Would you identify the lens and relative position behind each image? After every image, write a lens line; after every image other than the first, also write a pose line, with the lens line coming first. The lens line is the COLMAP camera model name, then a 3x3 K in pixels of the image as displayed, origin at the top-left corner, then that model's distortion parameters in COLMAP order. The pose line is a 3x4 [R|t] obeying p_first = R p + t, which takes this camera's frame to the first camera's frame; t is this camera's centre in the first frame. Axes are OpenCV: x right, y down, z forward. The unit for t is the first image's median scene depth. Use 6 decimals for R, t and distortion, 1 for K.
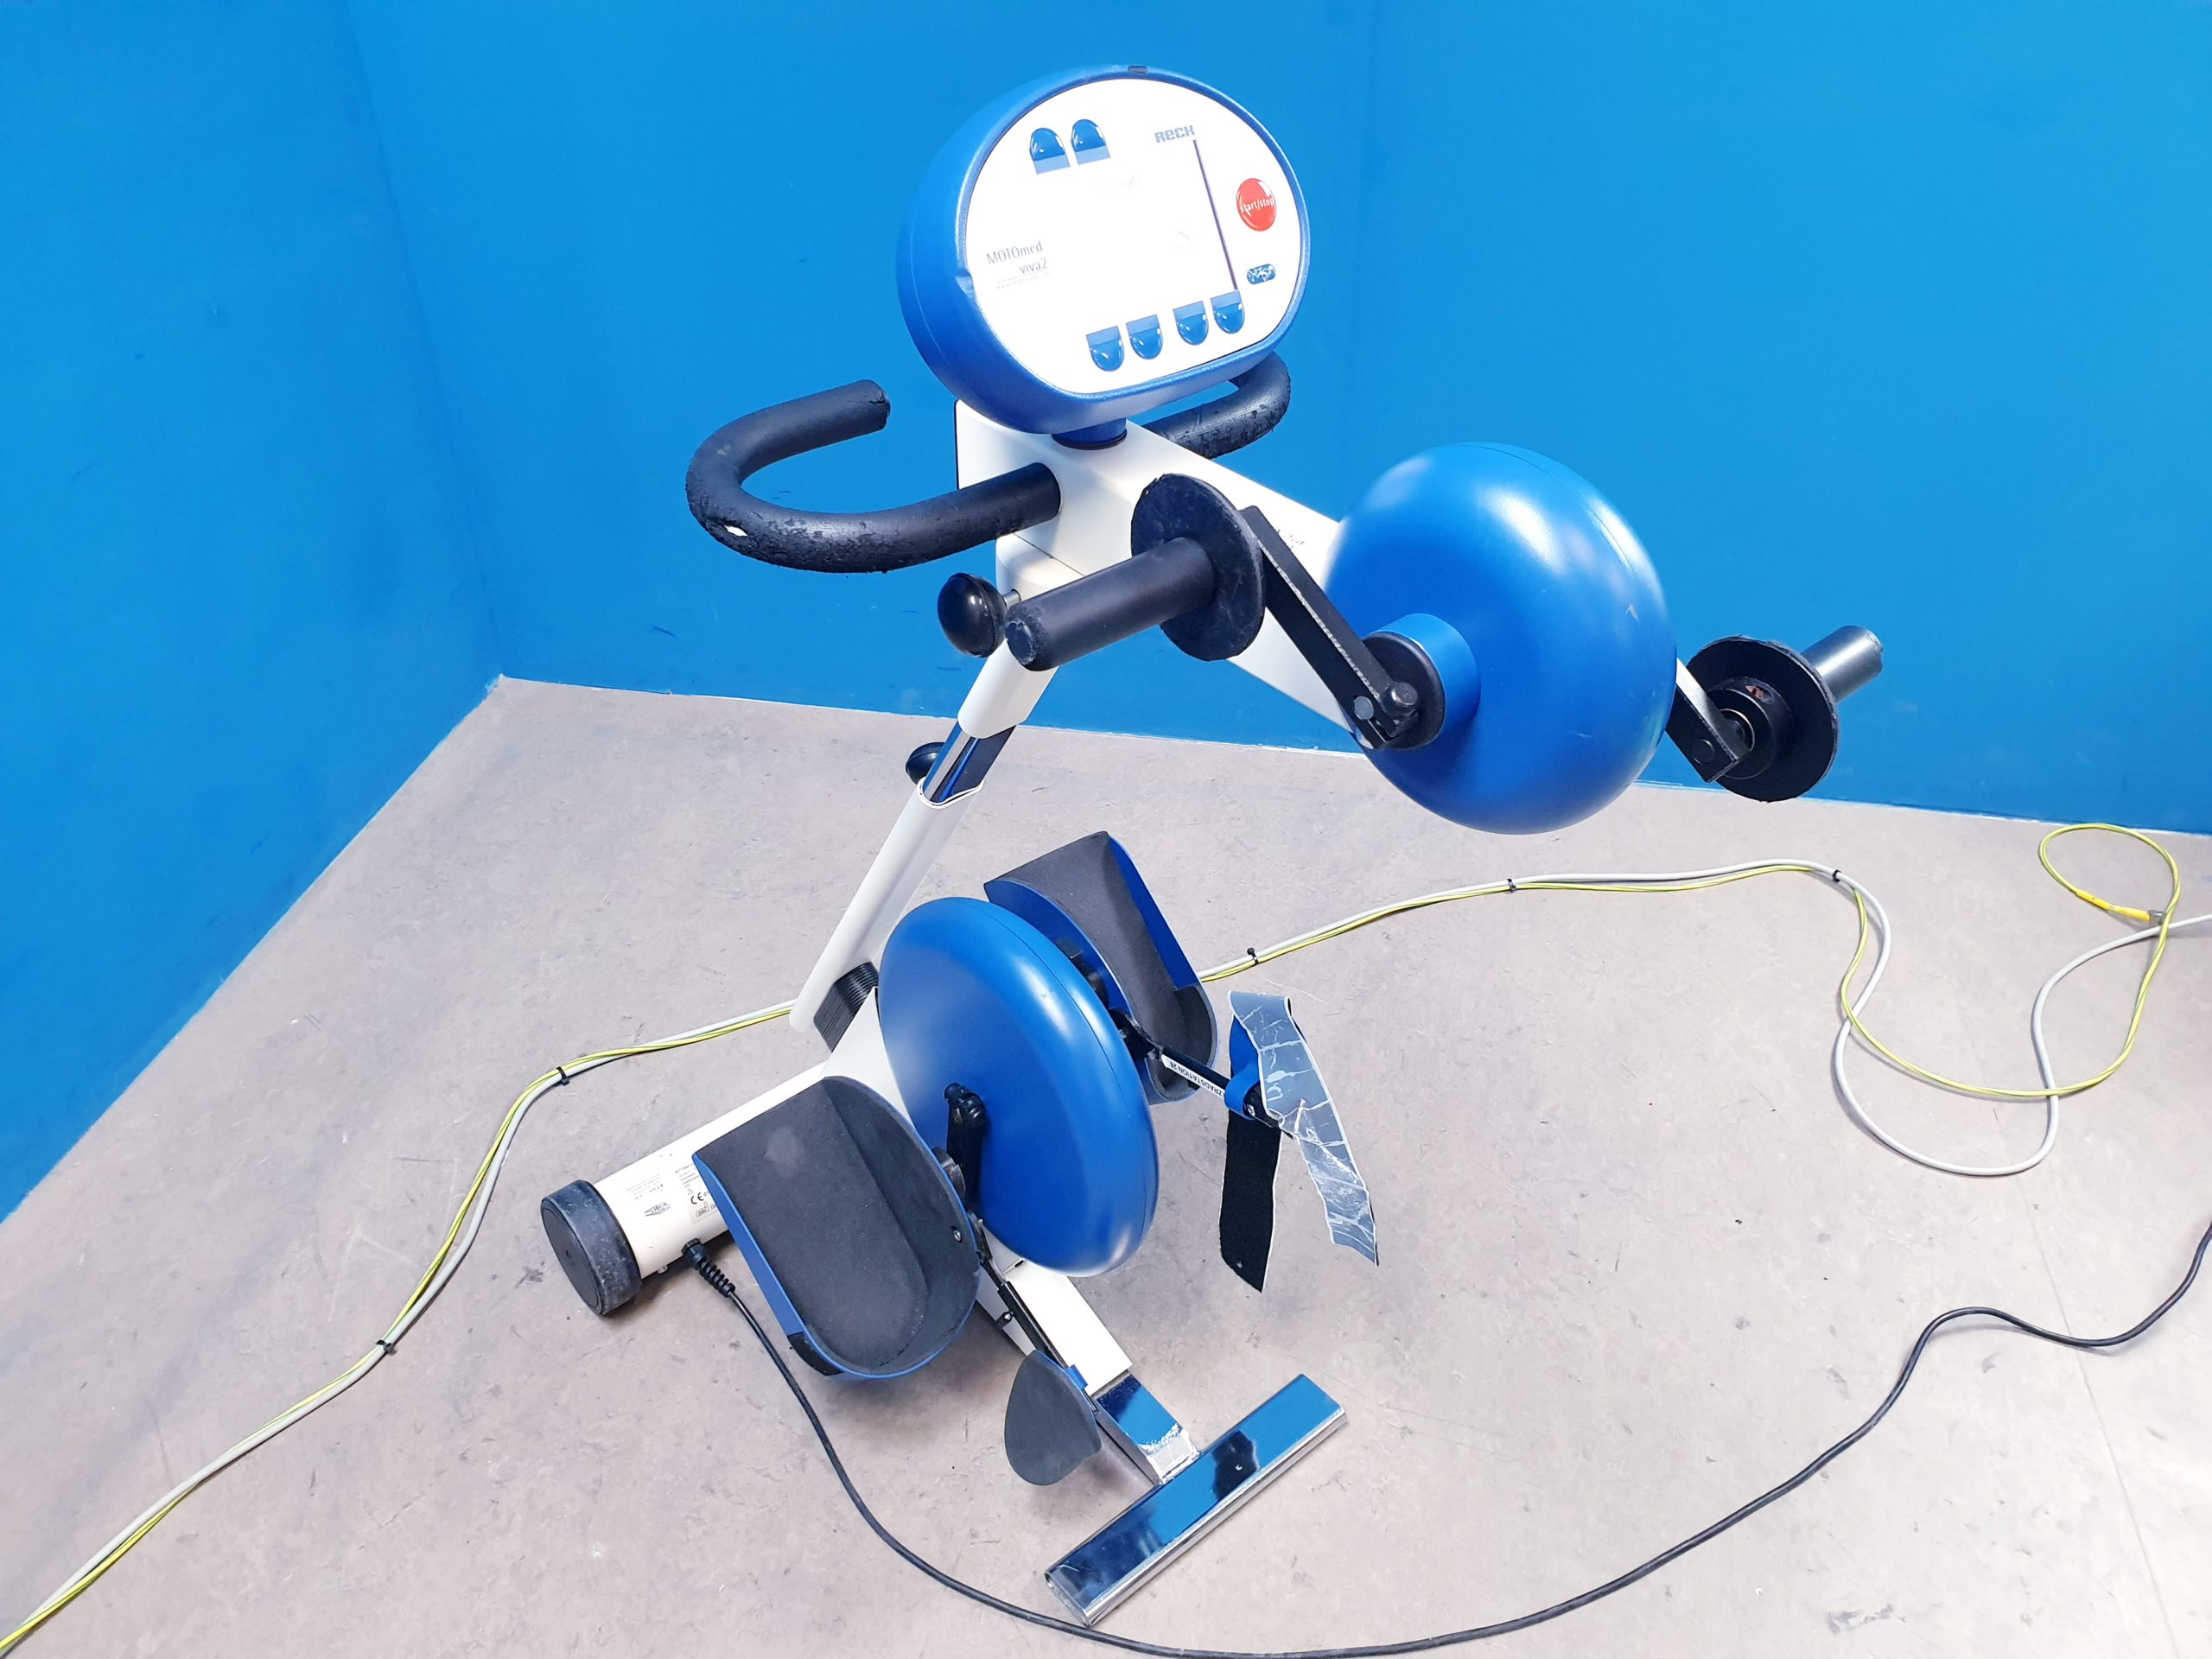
lens RADIAL K [[1720.0, 0, 1086.0], [0, 1720.0, 824.2], [0, 0, 1]] dist [-0.029534, 0.080297]
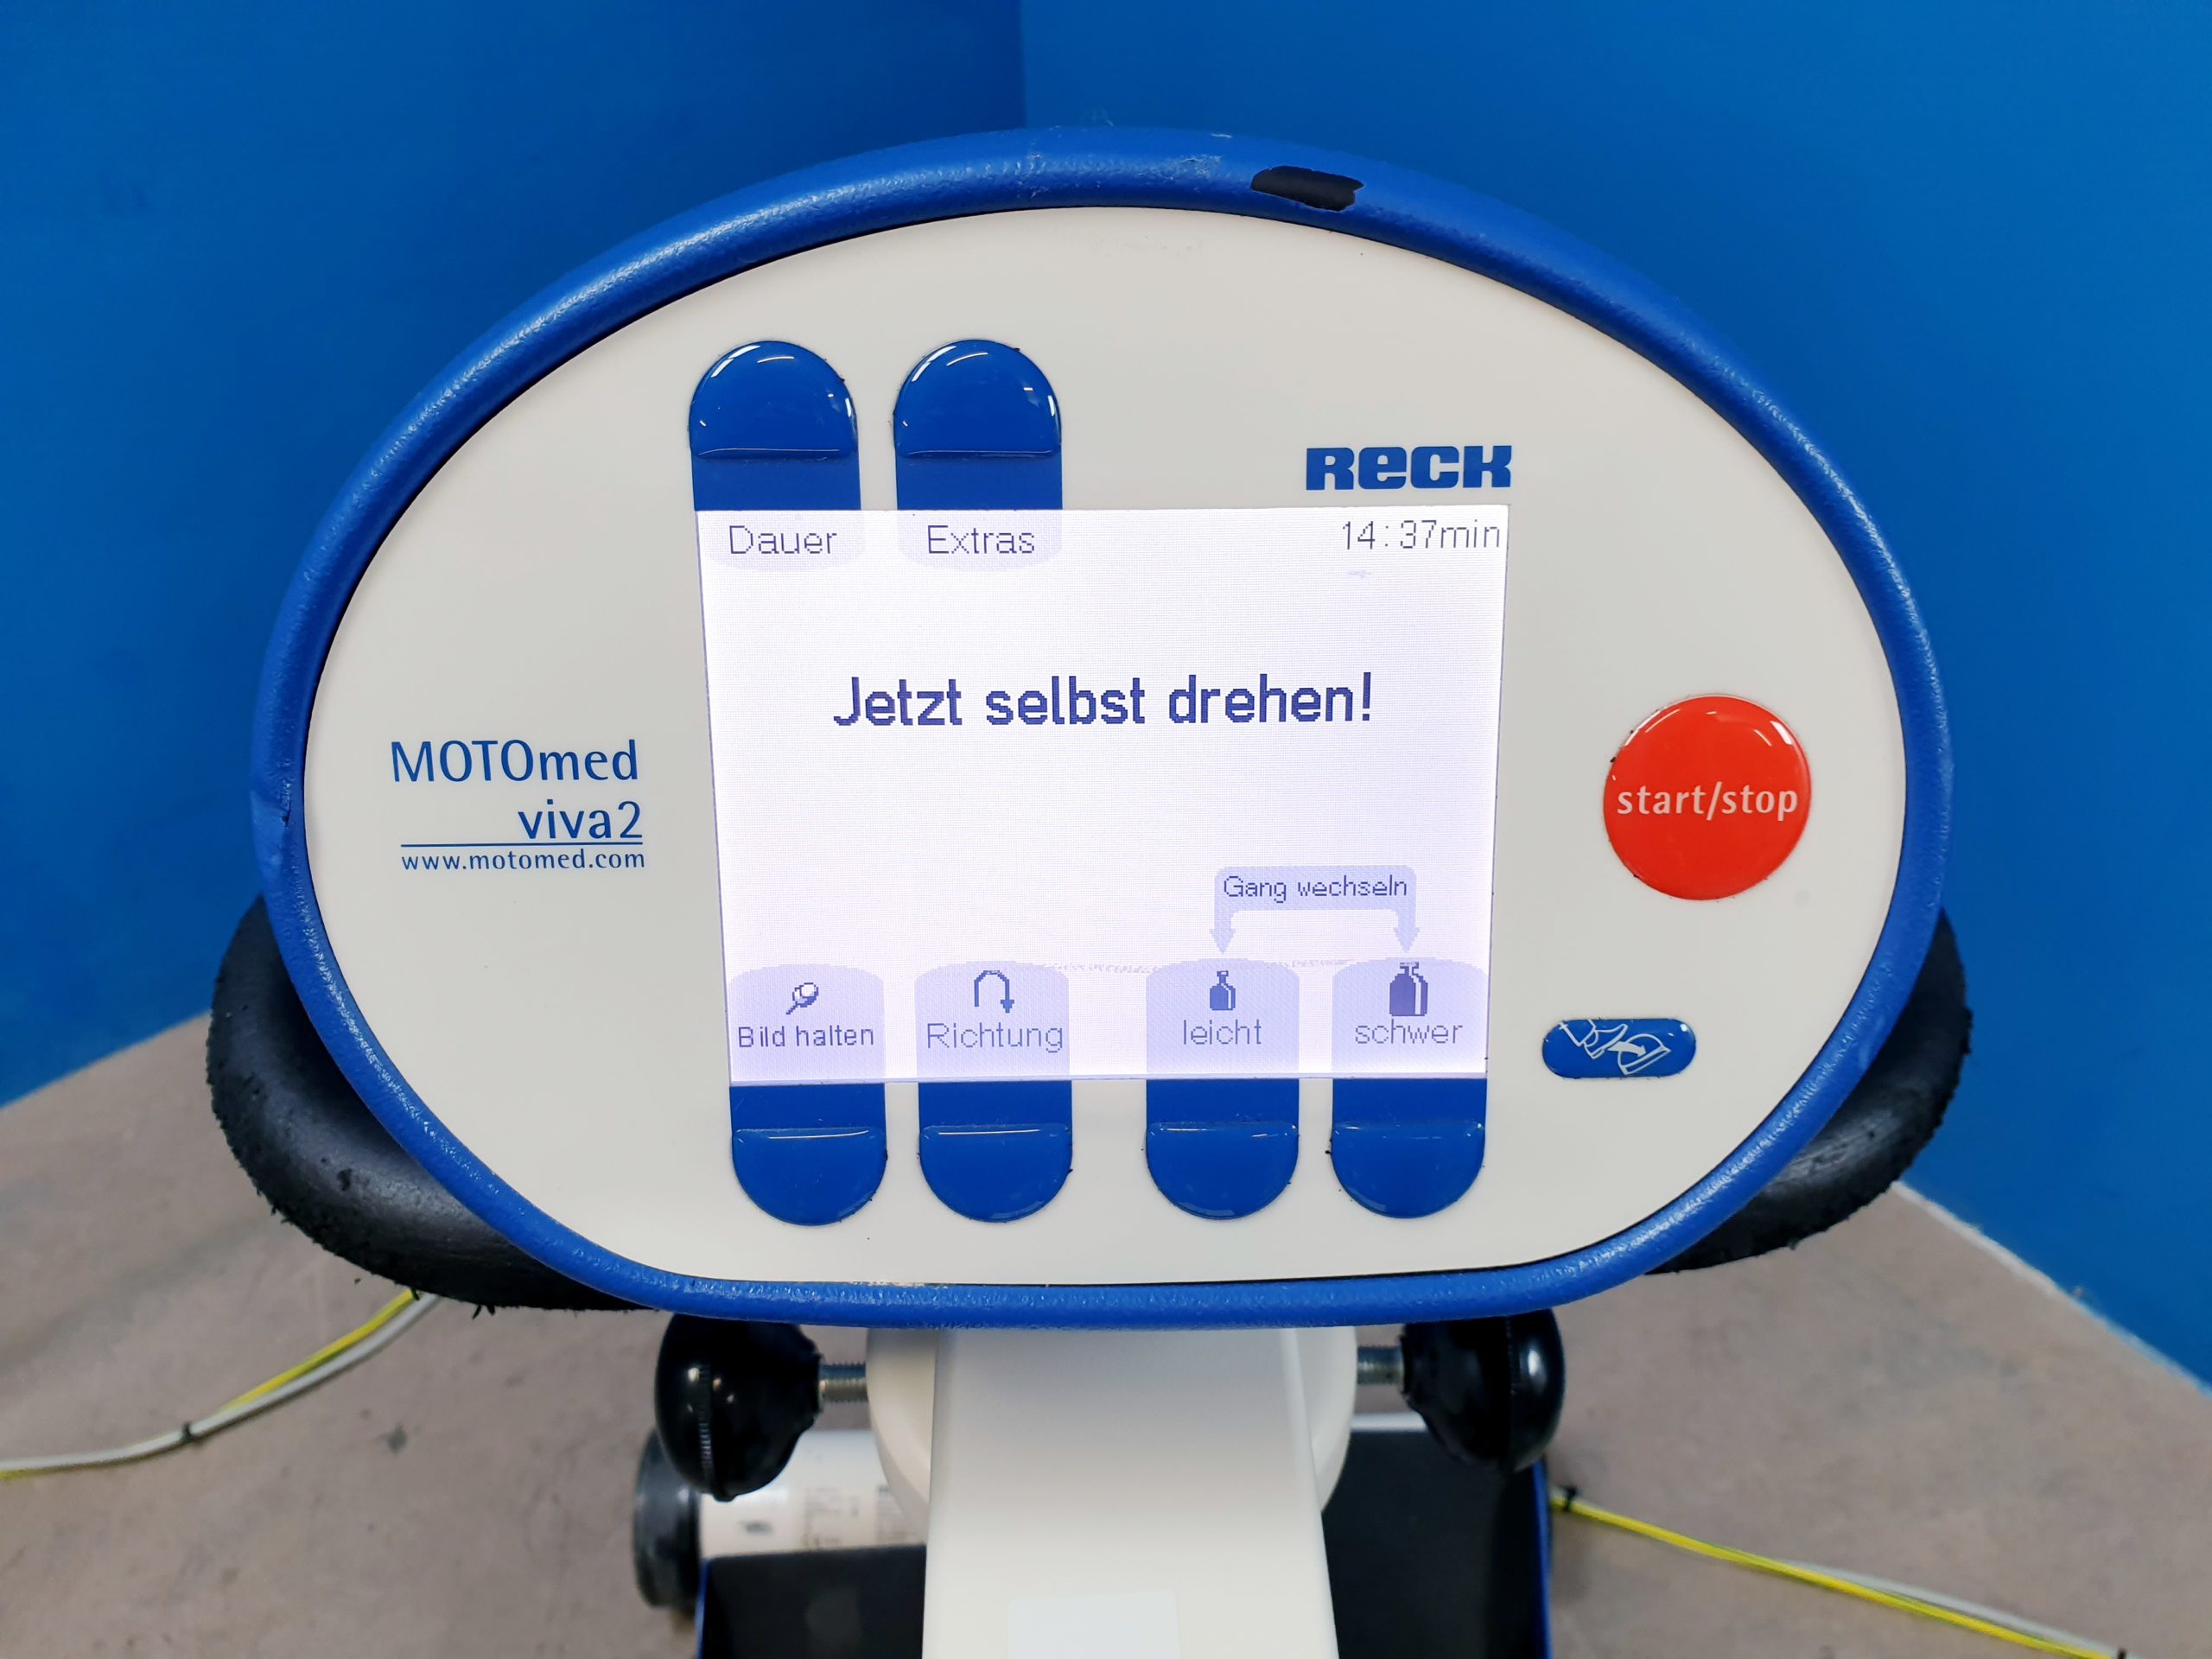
lens RADIAL K [[1724.6, 0, 1124.9], [0, 1724.6, 830.9], [0, 0, 1]] dist [0.057541, -0.133502]
pose [[0.781434, 0.412325, -0.468348, 0.099007], [-0.363652, 0.910863, 0.195156, -0.240969], [0.507068, 0.017814, 0.861722, 0.472942]]
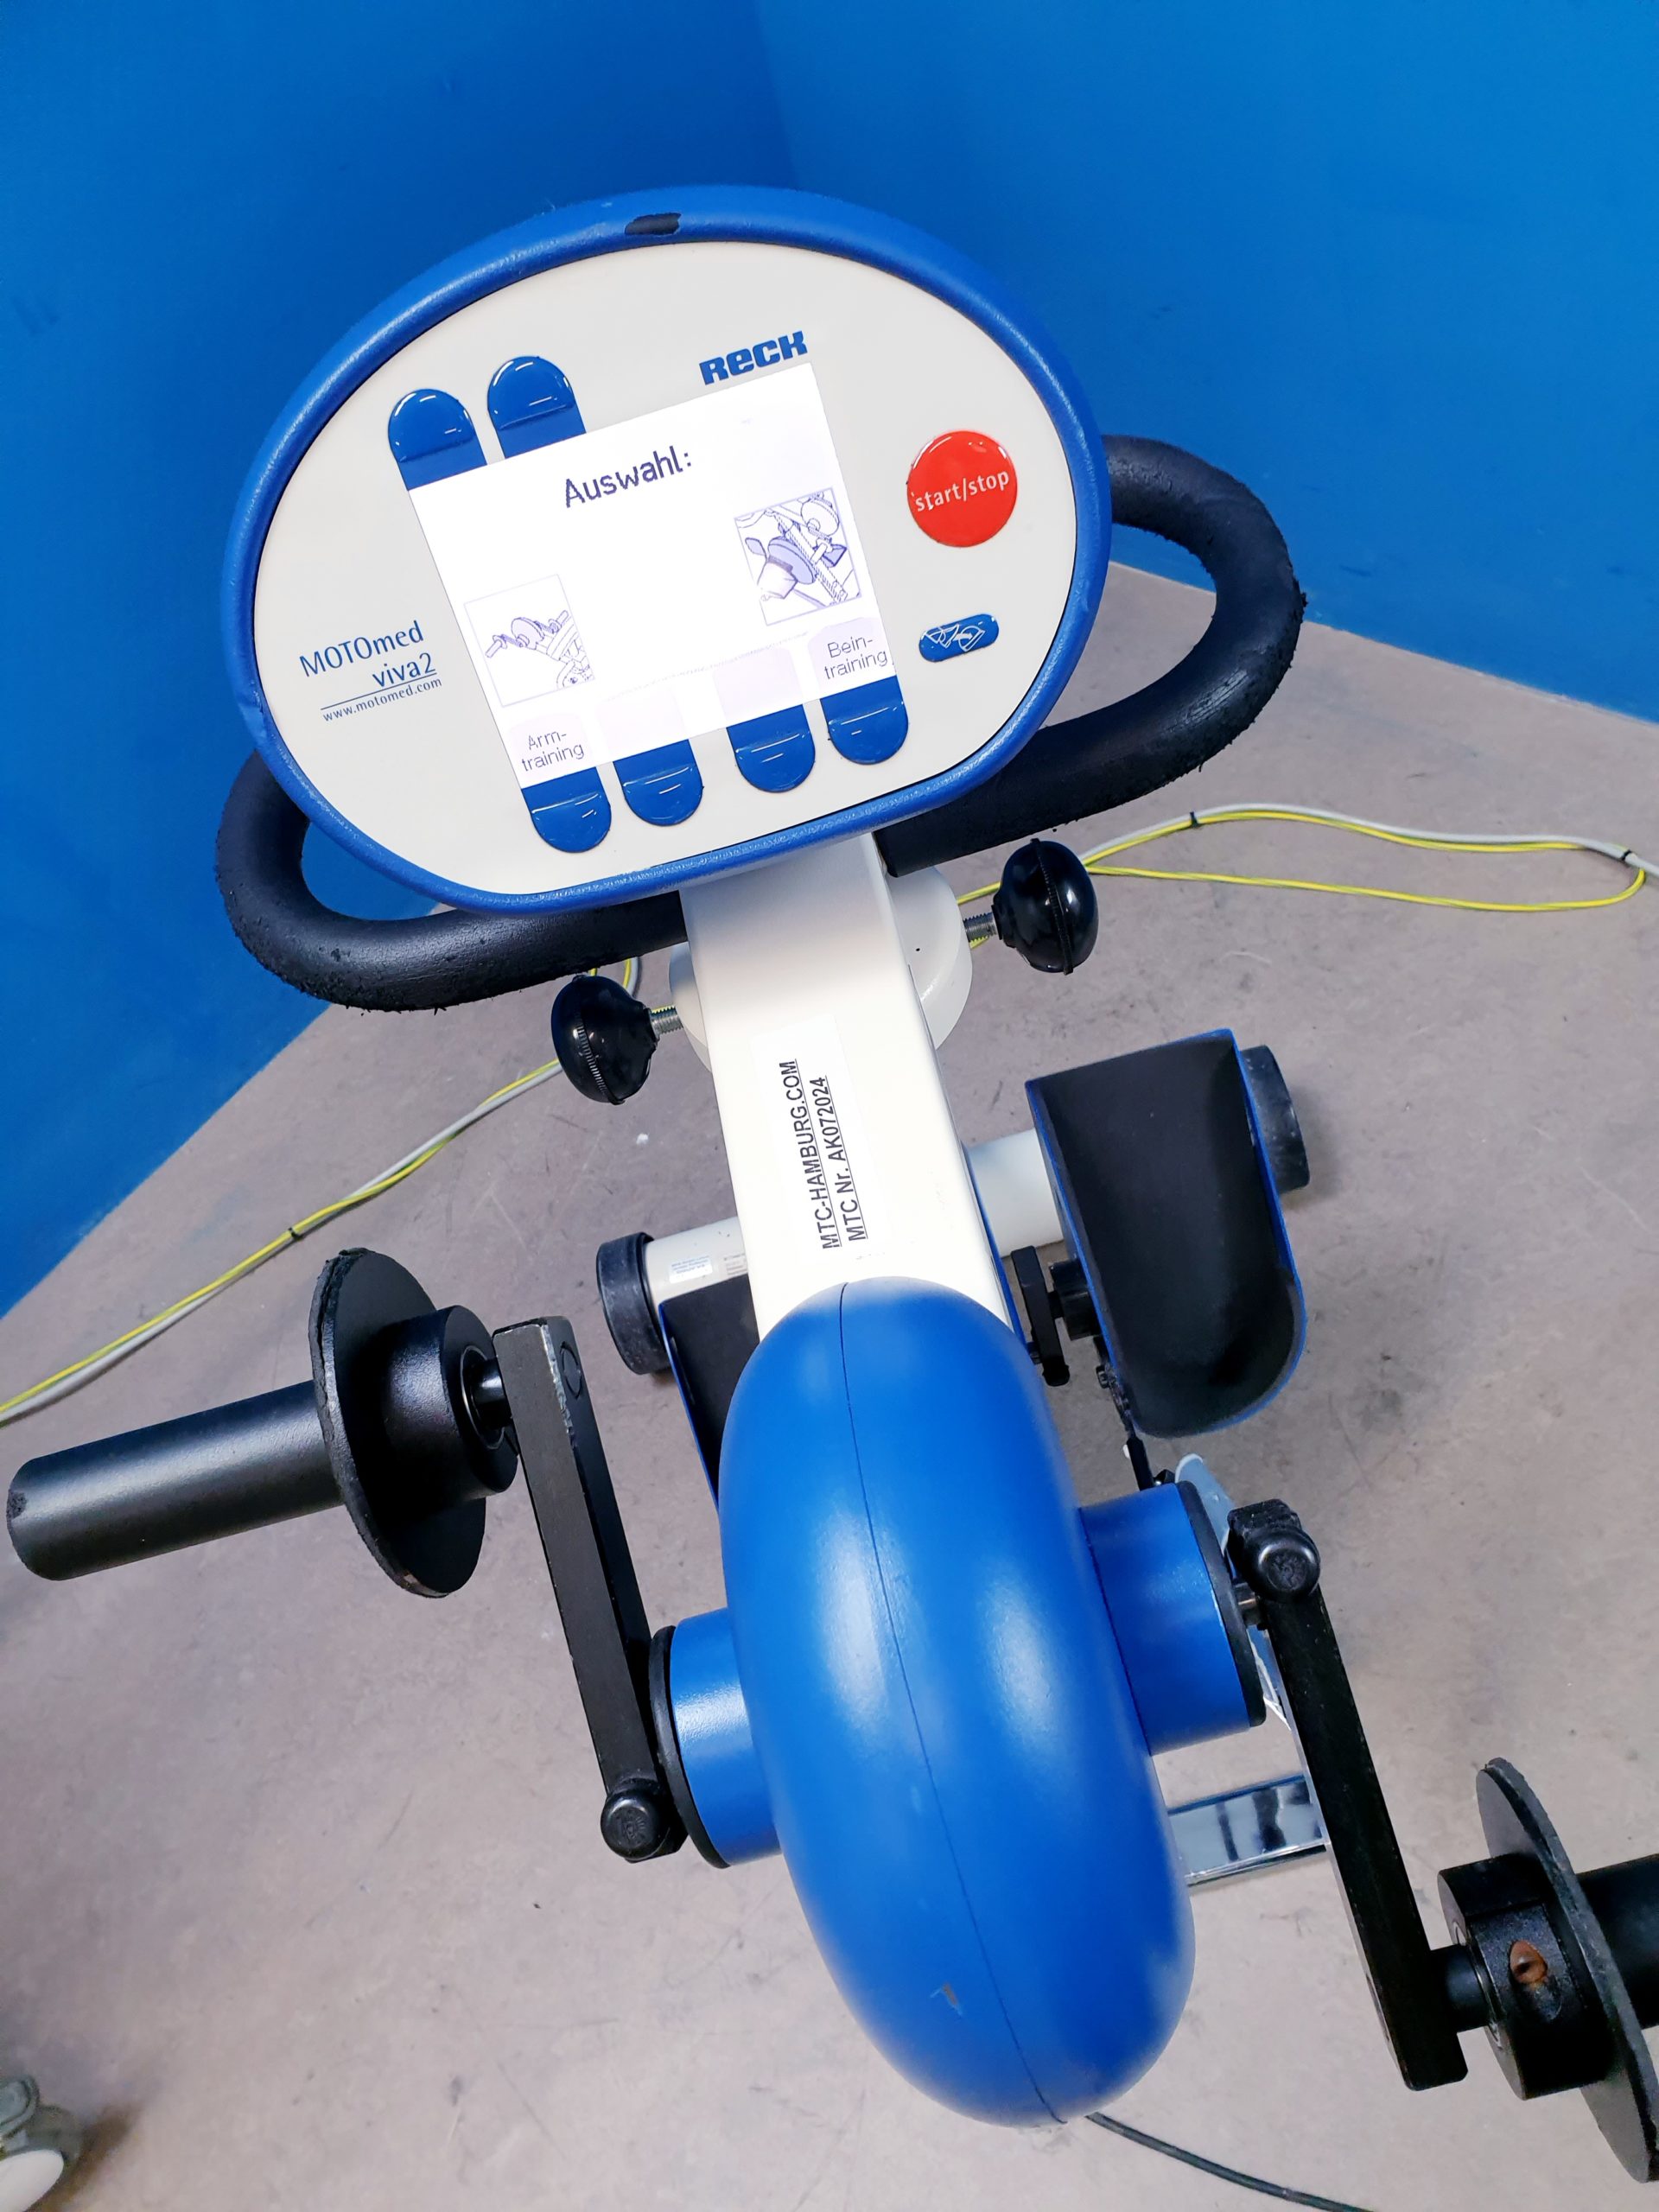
lens RADIAL K [[1741.7, 0, 862.0], [0, 1741.7, 1134.2], [0, 0, 1]] dist [-0.022064, 0.058734]
pose [[0.853995, 0.284832, -0.435388, 0.216612], [-0.097490, 0.909615, 0.403851, -0.250826], [0.511066, -0.302441, 0.804575, 0.348670]]
